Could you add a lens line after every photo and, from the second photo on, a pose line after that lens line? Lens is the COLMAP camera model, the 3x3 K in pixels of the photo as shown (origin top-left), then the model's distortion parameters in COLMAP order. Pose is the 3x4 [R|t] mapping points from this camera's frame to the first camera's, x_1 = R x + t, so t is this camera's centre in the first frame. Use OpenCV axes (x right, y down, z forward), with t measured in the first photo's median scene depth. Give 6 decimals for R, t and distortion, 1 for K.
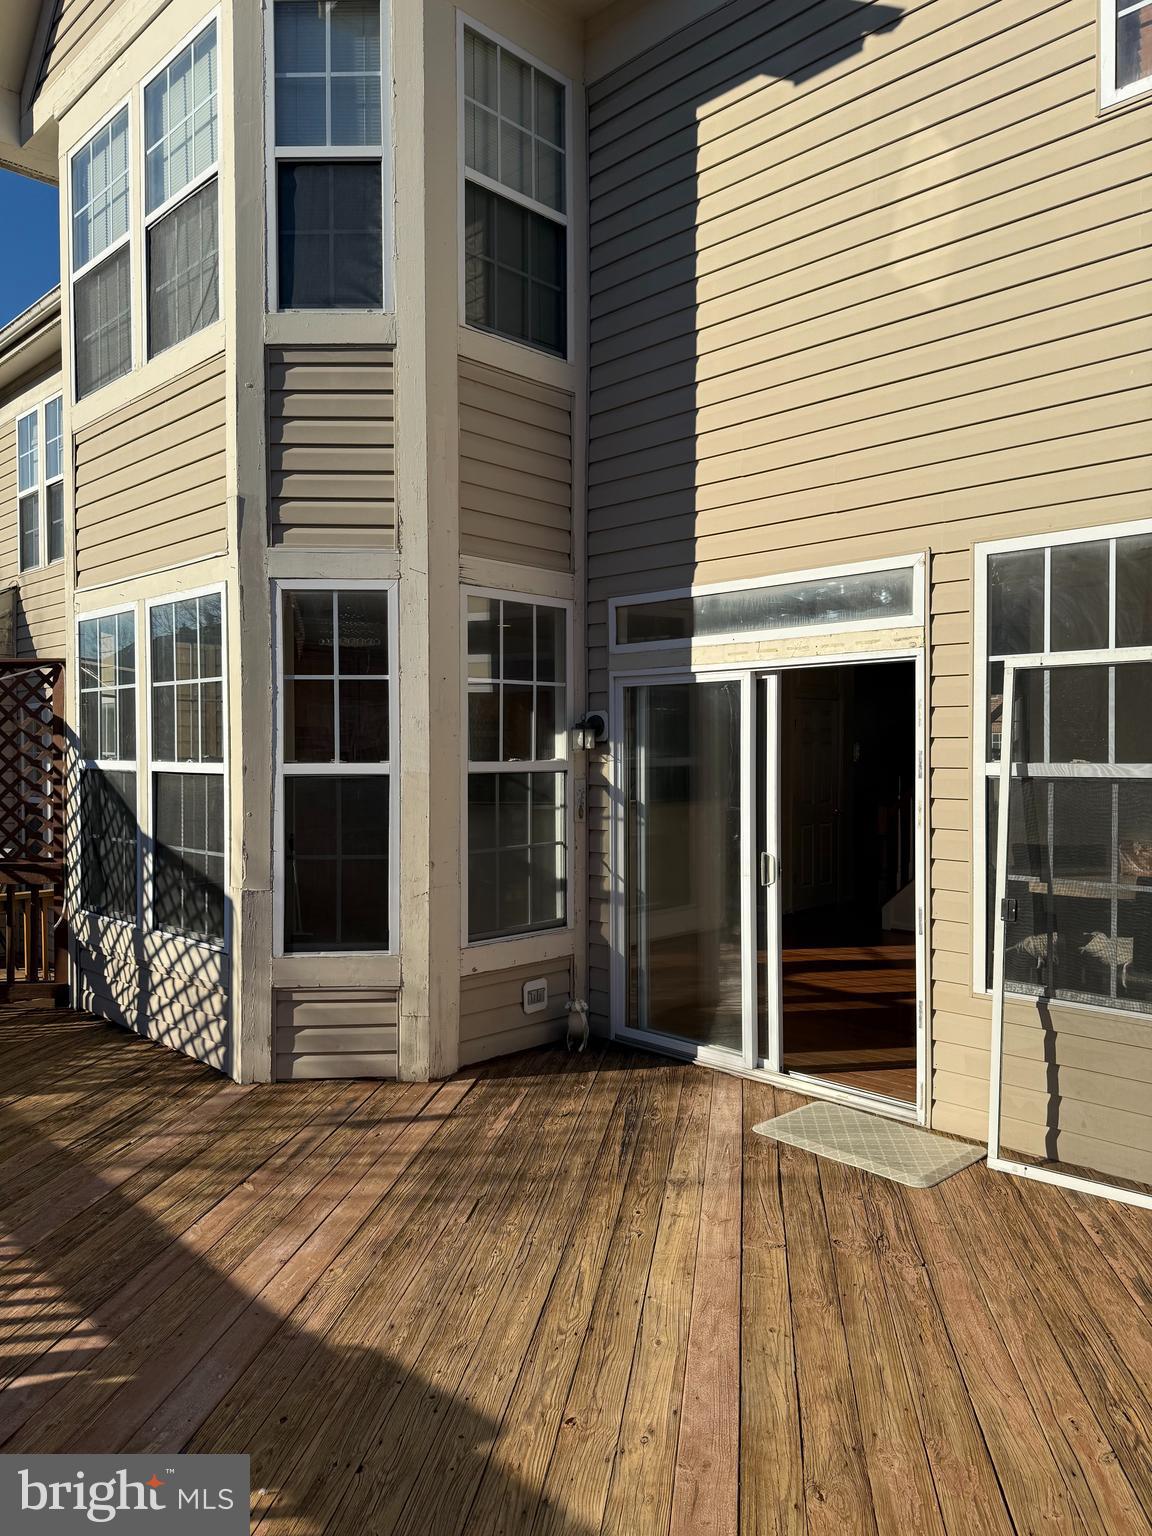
lens RADIAL K [[1081.7, 0, 577.7], [0, 1081.7, 760.2], [0, 0, 1]] dist [0.129616, -0.155988]
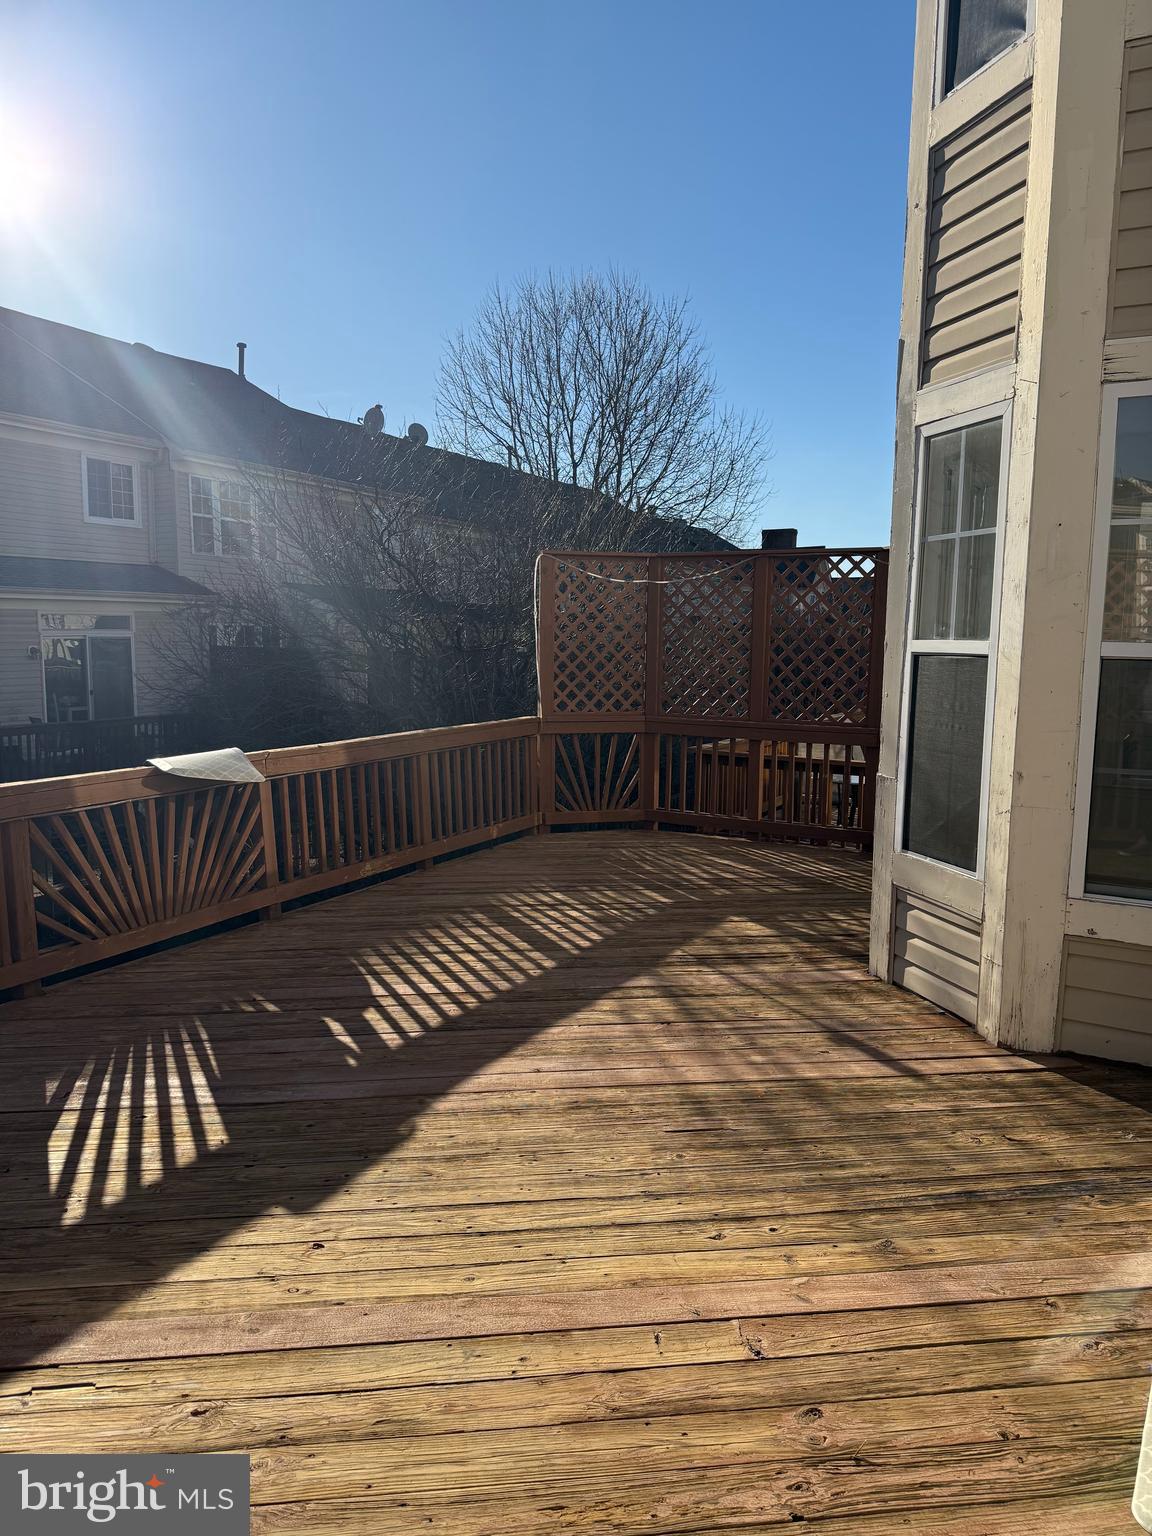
lens RADIAL K [[1082.0, 0, 568.8], [0, 1082.0, 767.3], [0, 0, 1]] dist [0.078706, -0.108762]
pose [[0.270885, 0.125723, -0.954366, 0.514393], [-0.027863, 0.992043, 0.122778, 0.004797], [0.962208, -0.006667, 0.272233, 0.489474]]
